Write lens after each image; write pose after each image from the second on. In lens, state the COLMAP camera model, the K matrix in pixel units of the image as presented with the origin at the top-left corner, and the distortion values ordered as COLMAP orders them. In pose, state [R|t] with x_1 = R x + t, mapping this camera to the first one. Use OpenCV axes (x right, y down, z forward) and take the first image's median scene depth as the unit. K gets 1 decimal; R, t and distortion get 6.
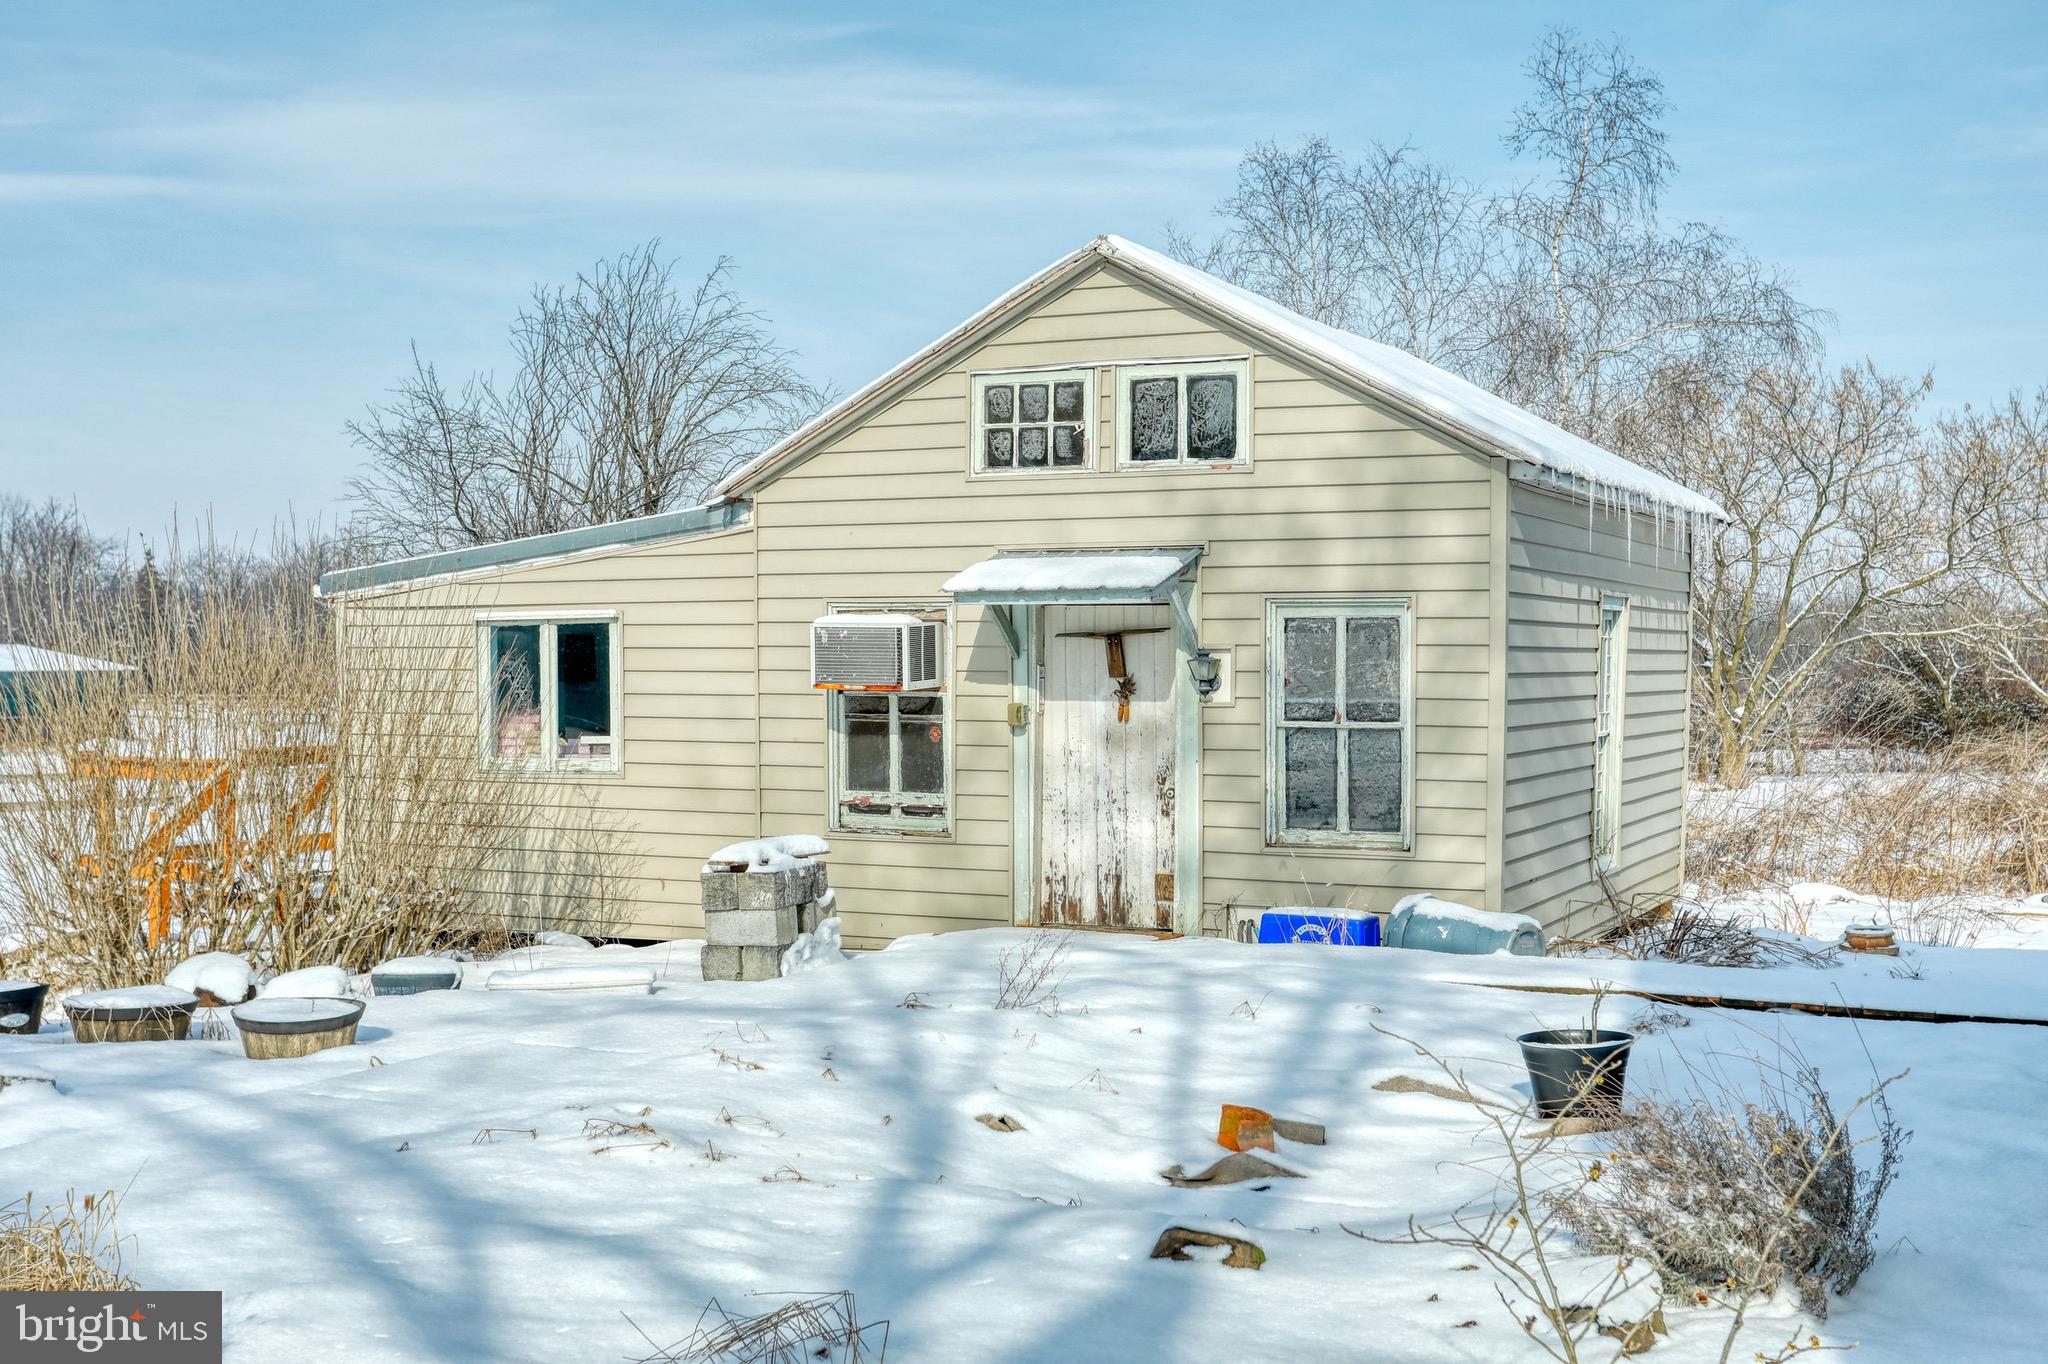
lens RADIAL K [[2364.6, 0, 1023.3], [0, 2364.6, 679.4], [0, 0, 1]] dist [-0.014386, 0.000000]
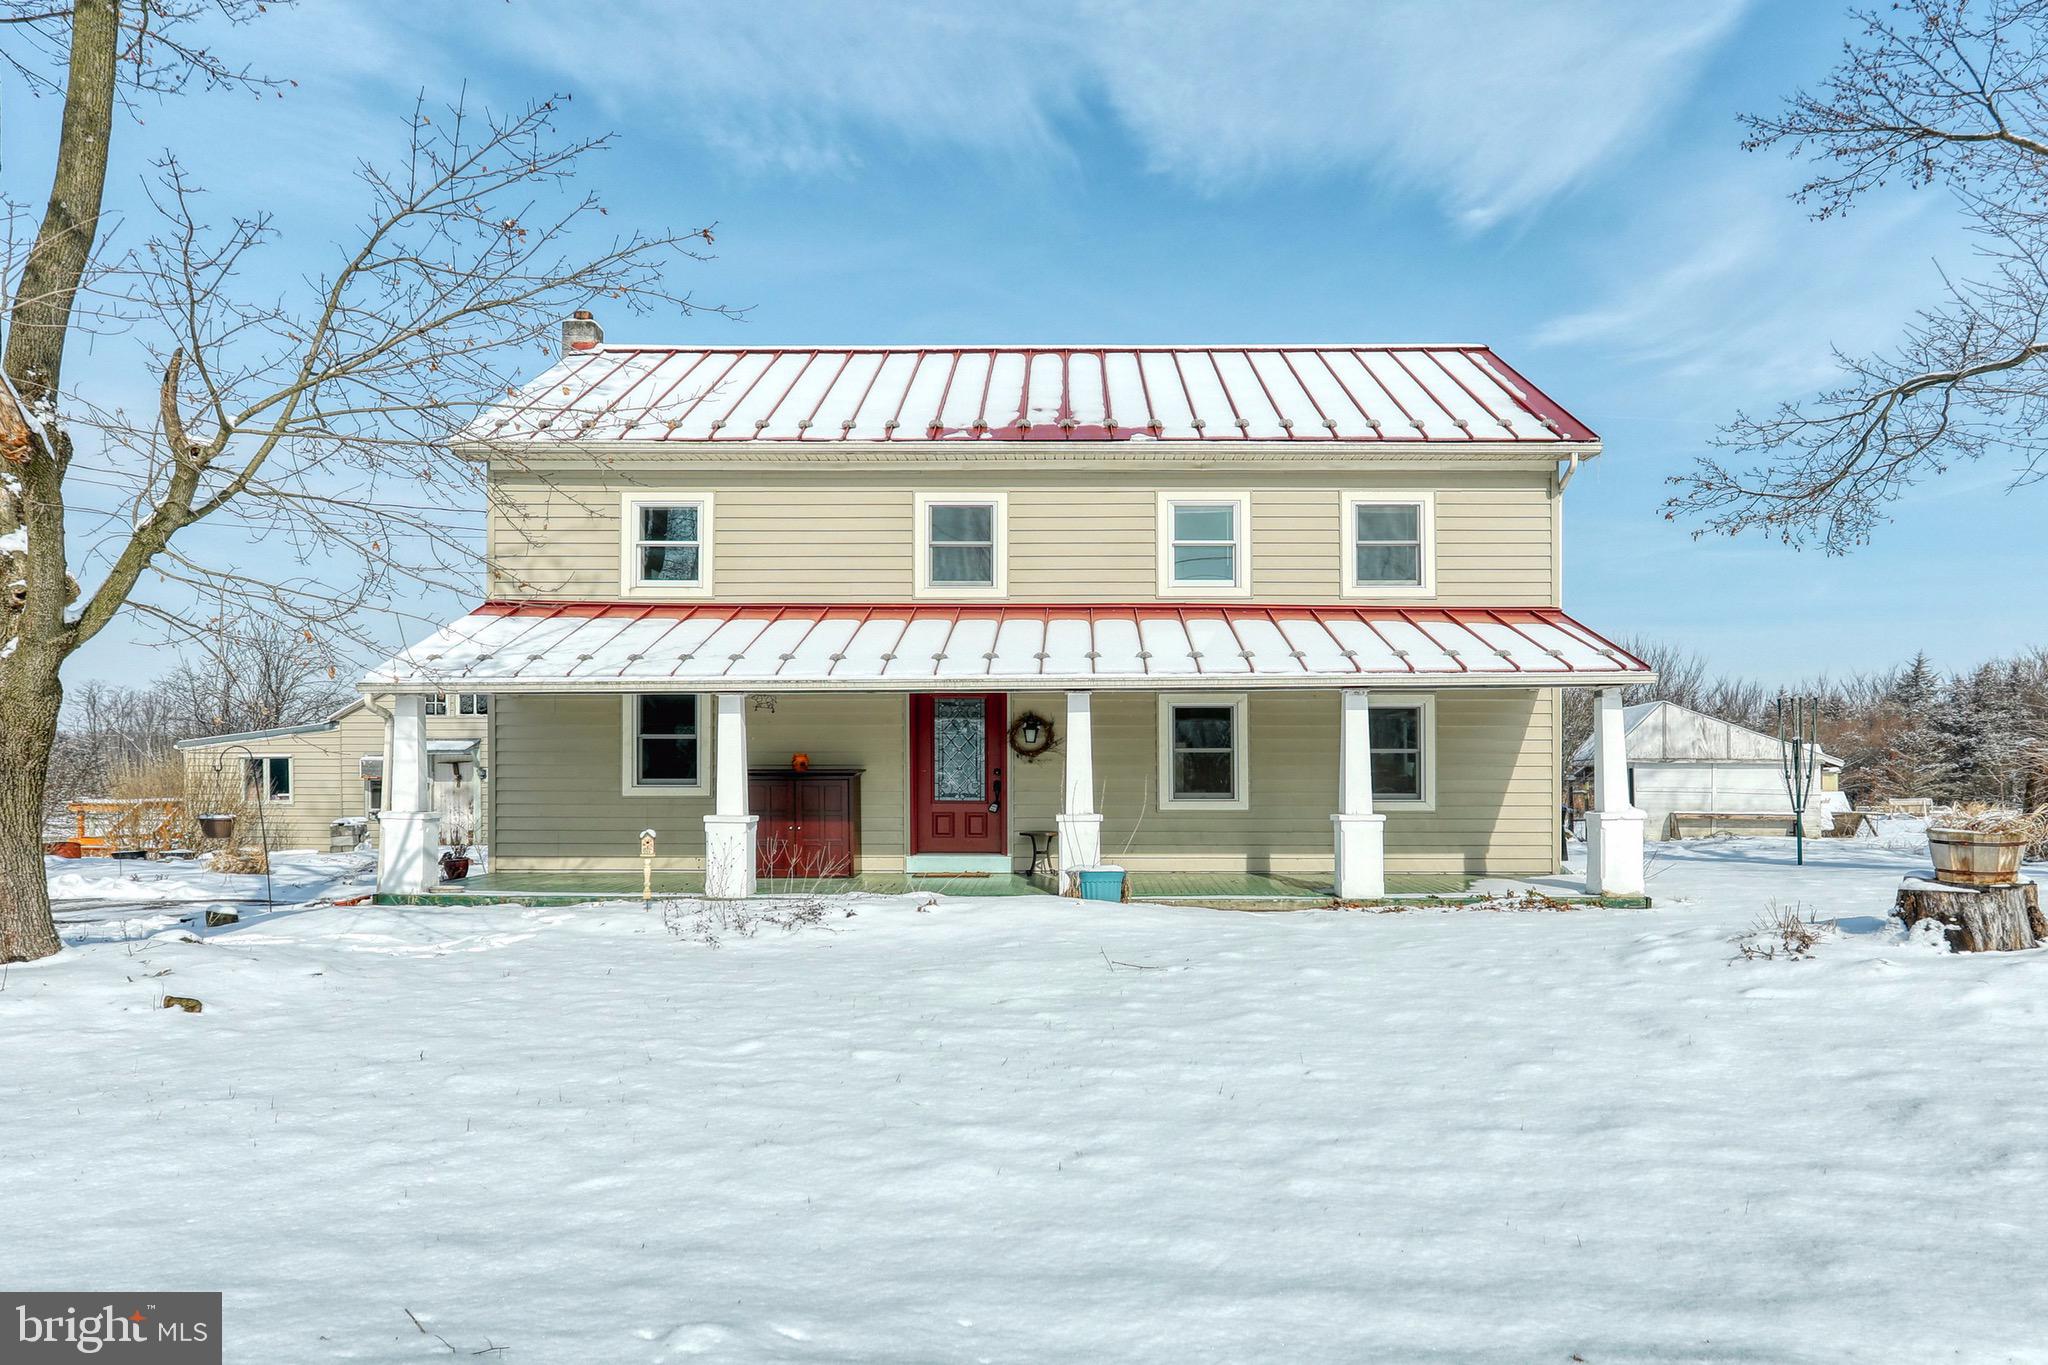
lens RADIAL K [[1343.5, 0, 1046.2], [0, 1343.5, 764.1], [0, 0, 1]] dist [-0.011054, -0.004622]
pose [[0.915966, 0.003545, 0.401241, 0.042277], [0.004489, 0.999808, -0.019081, 0.024784], [-0.401232, 0.019279, 0.915774, -1.160516]]
